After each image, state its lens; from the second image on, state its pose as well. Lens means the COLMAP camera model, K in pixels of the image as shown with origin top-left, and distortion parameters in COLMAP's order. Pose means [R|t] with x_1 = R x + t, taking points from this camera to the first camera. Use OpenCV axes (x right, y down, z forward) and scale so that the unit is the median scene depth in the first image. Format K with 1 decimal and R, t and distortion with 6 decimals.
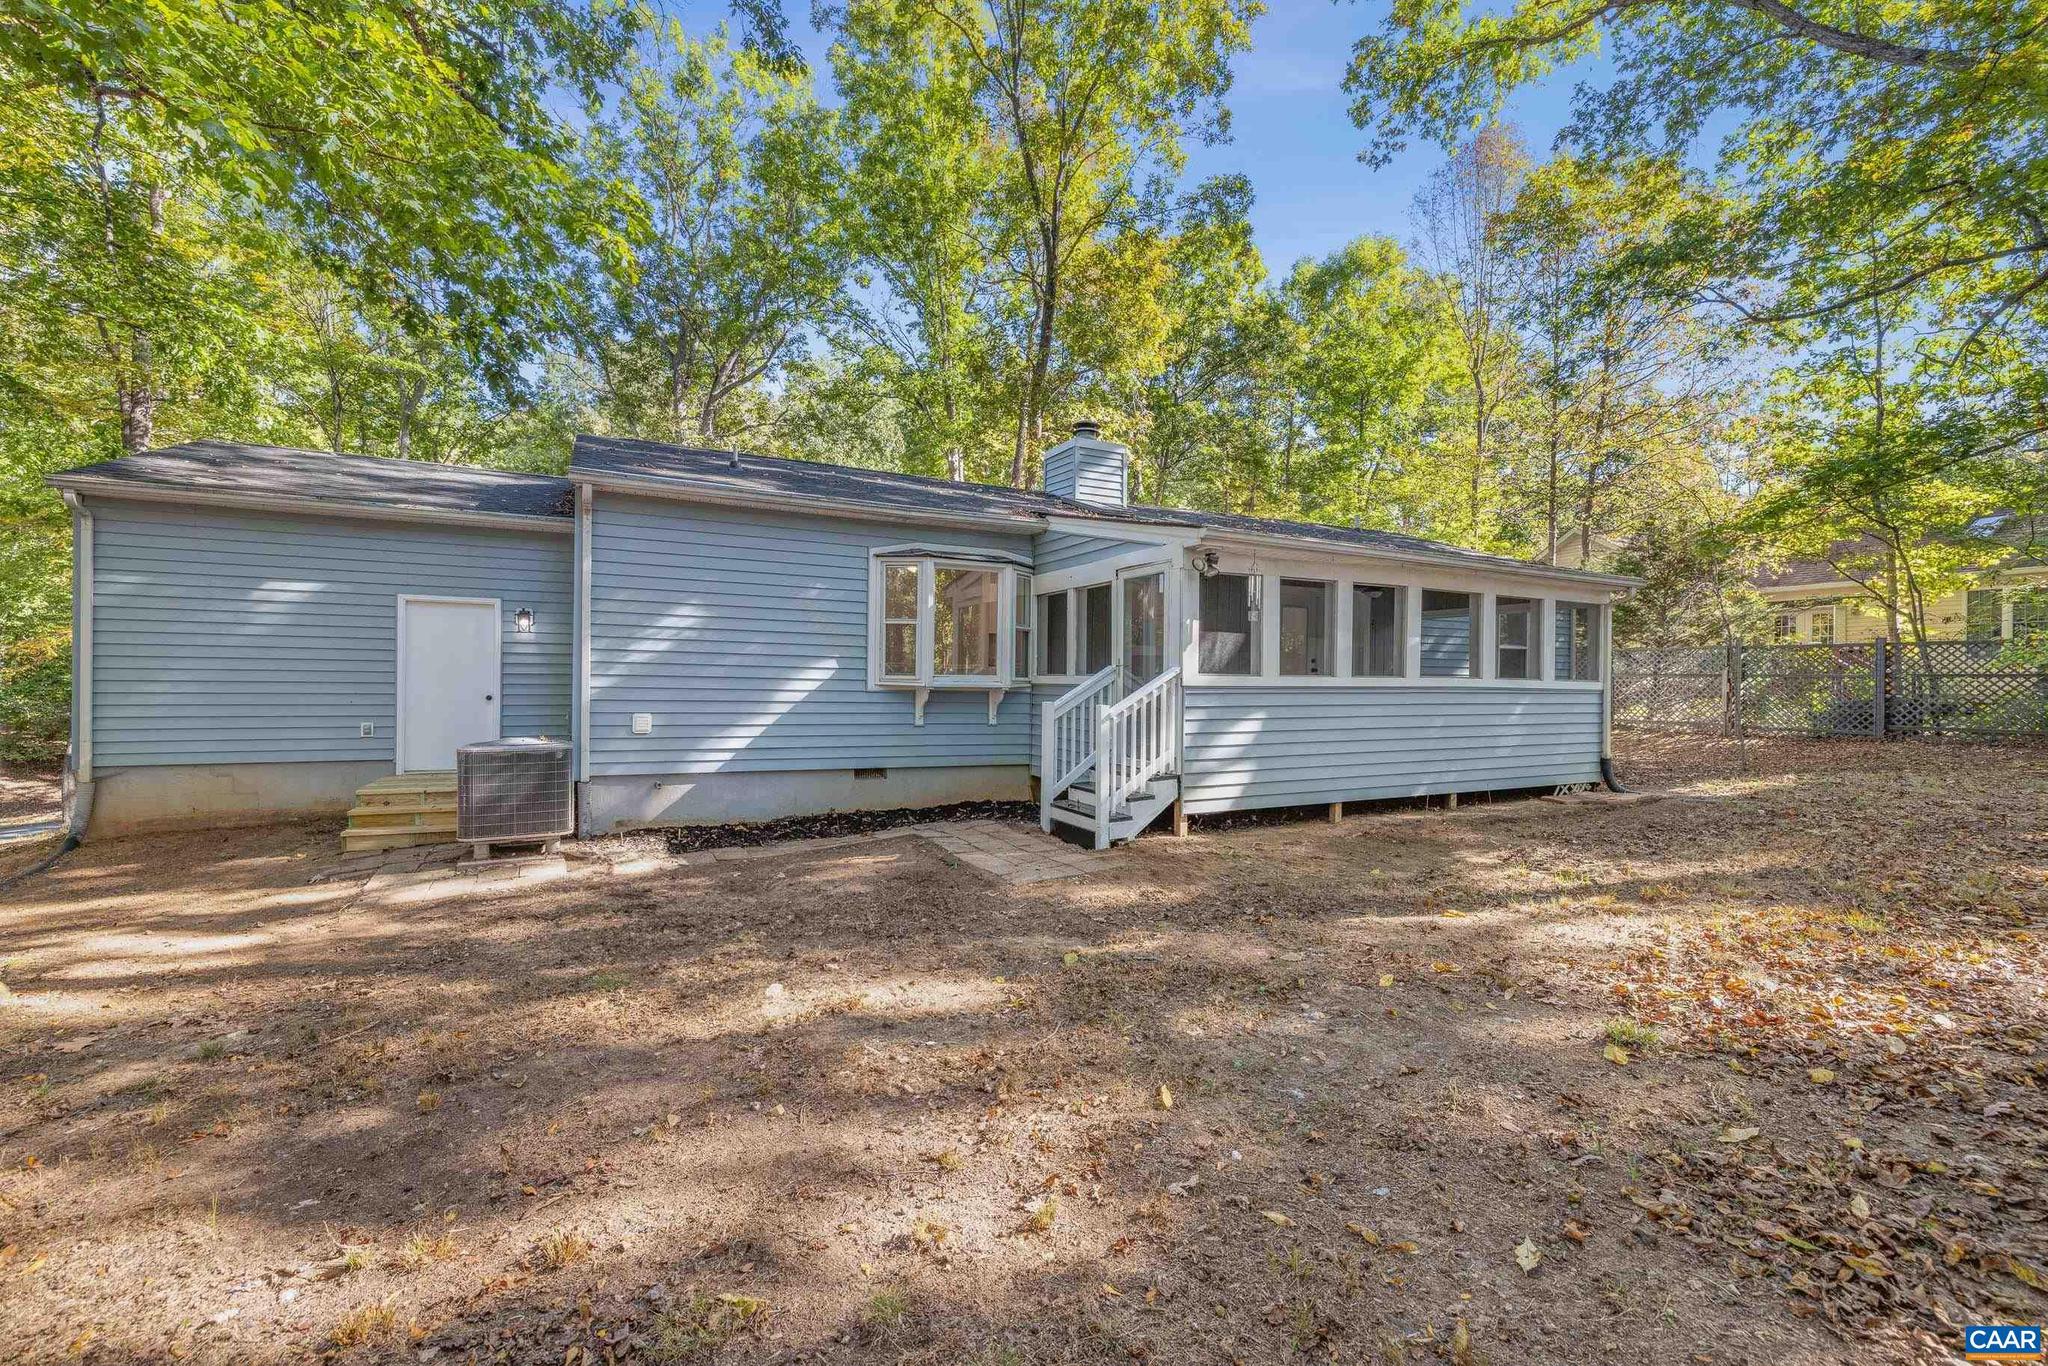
lens RADIAL K [[886.7, 0, 1024.3], [0, 886.7, 671.3], [0, 0, 1]] dist [0.000230, 0.000020]
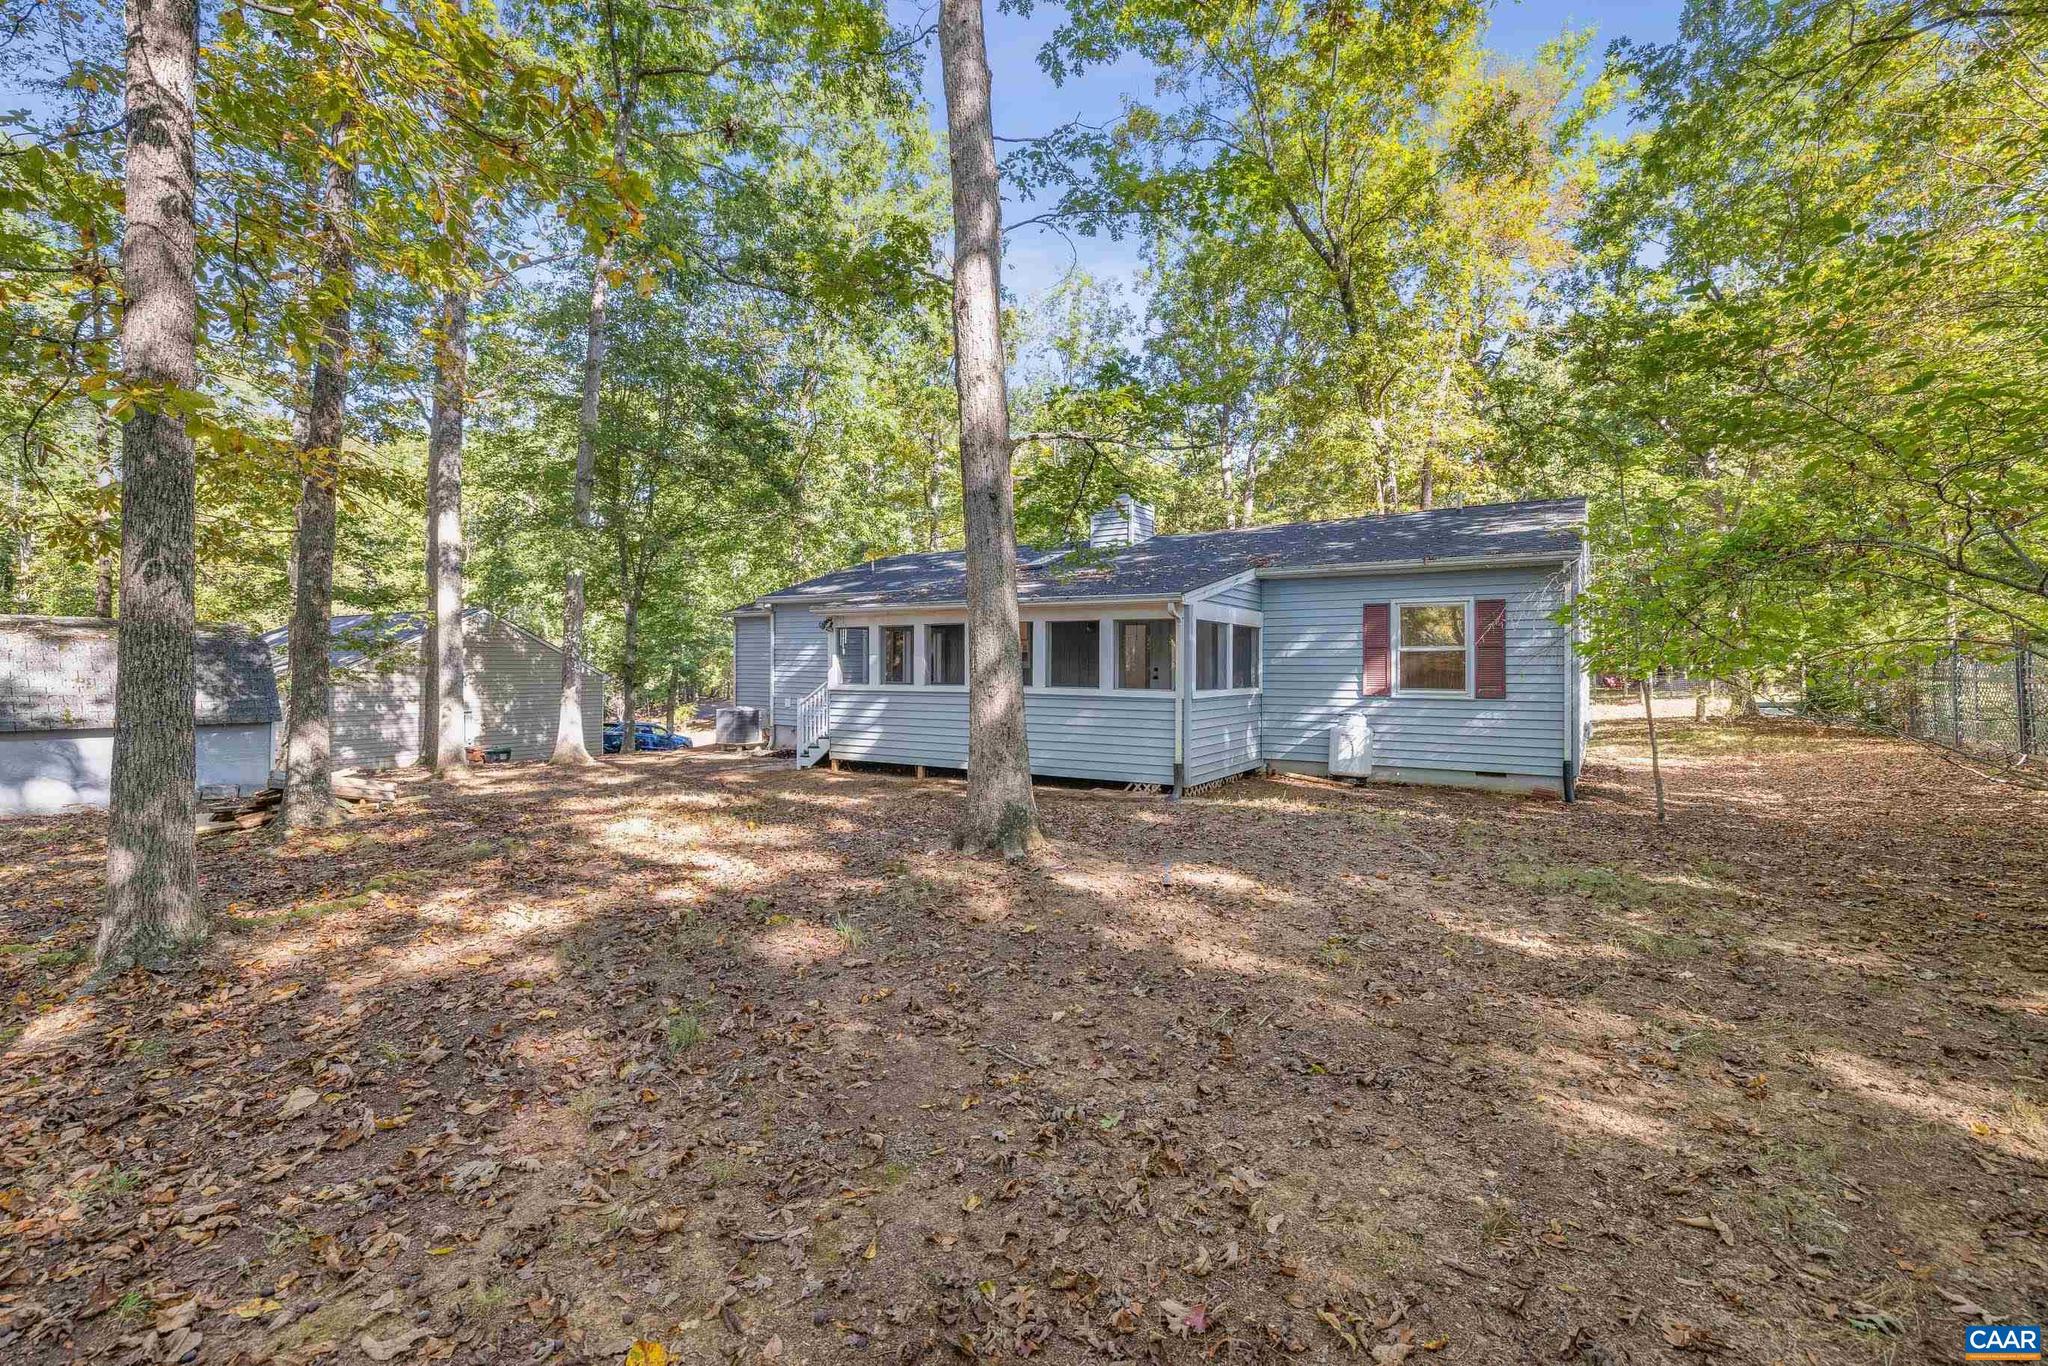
lens RADIAL K [[886.7, 0, 1024.0], [0, 886.7, 686.4], [0, 0, 1]] dist [0.000230, 0.000020]
pose [[0.488844, -0.008754, -0.872327, 1.817543], [-0.014448, 0.999731, -0.018129, 0.034035], [0.872251, 0.021466, 0.488587, 0.396594]]
